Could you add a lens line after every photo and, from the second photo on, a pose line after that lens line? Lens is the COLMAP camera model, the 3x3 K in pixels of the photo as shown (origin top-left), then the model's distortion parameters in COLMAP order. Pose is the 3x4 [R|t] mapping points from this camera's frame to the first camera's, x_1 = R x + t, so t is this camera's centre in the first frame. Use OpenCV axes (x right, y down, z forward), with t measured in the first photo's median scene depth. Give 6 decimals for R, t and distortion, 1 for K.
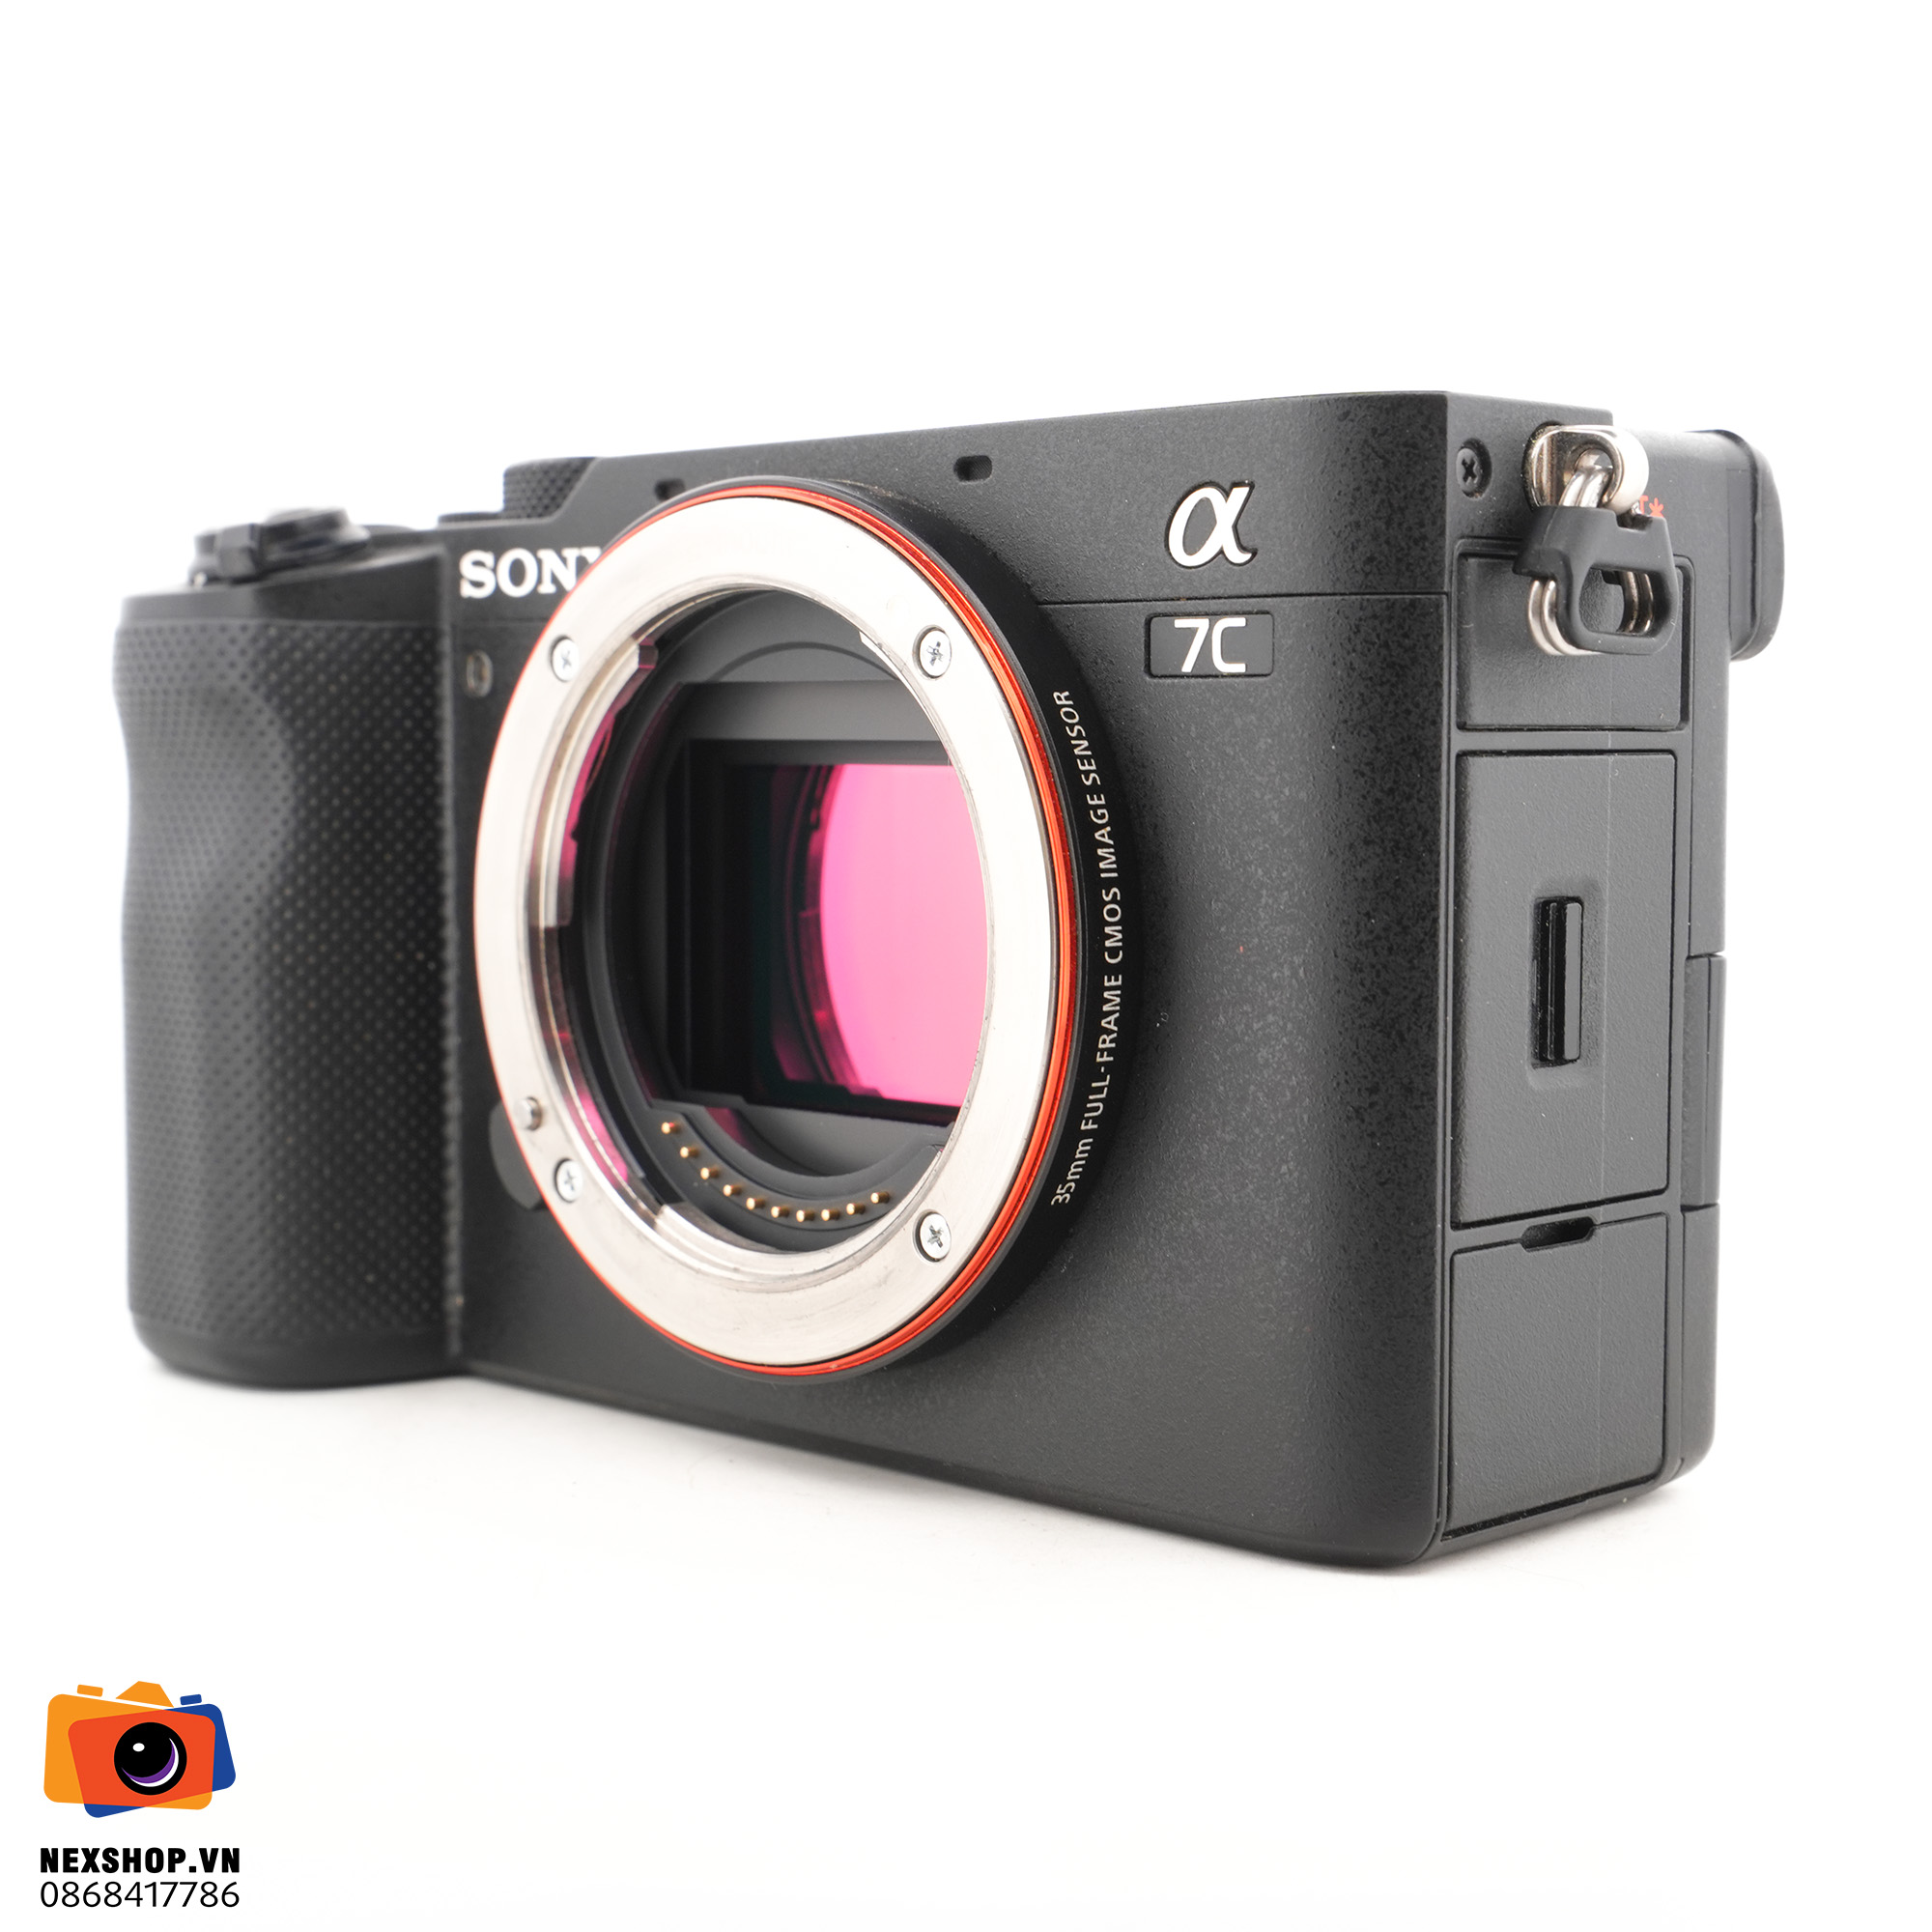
lens RADIAL K [[3316.8, 0, 963.9], [0, 3316.8, 964.9], [0, 0, 1]] dist [0.098480, 0.000000]
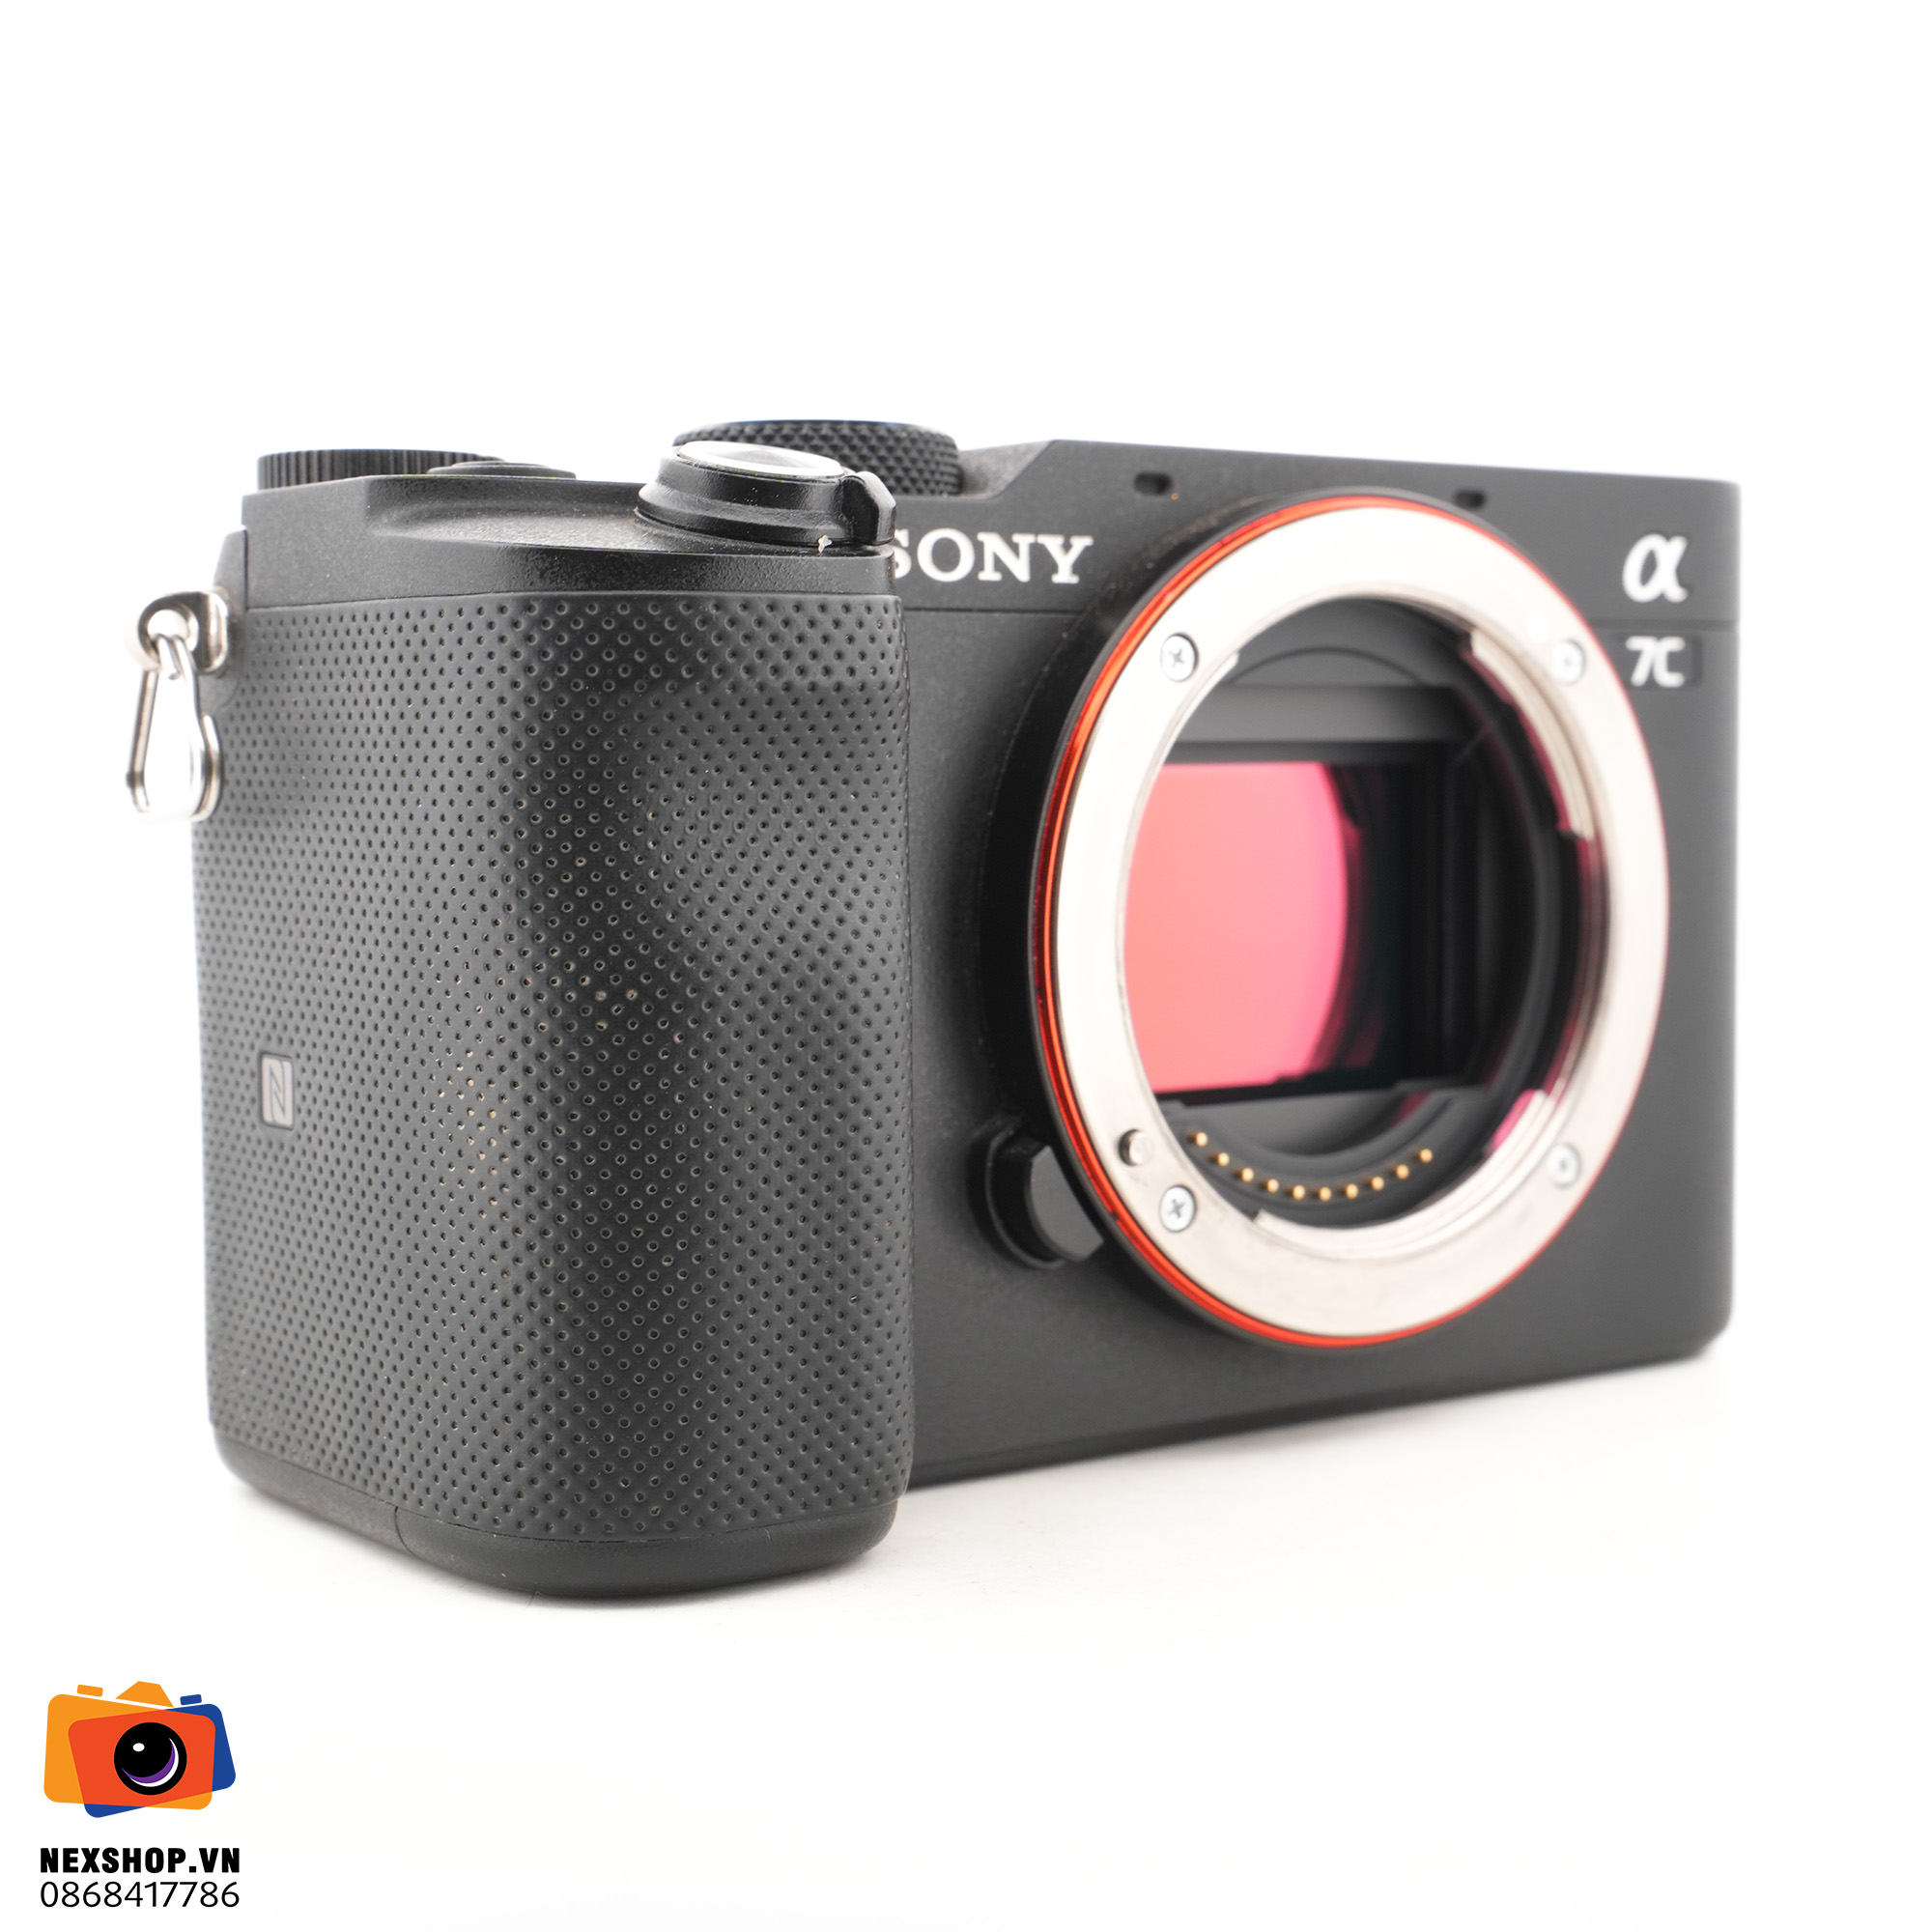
lens RADIAL K [[3316.8, 0, 968.8], [0, 3316.8, 961.1], [0, 0, 1]] dist [0.098480, 0.000000]
pose [[0.160673, -0.071313, 0.984428, -1.023033], [0.075436, 0.995356, 0.059793, -0.064470], [-0.984121, 0.064654, 0.165306, 0.872452]]
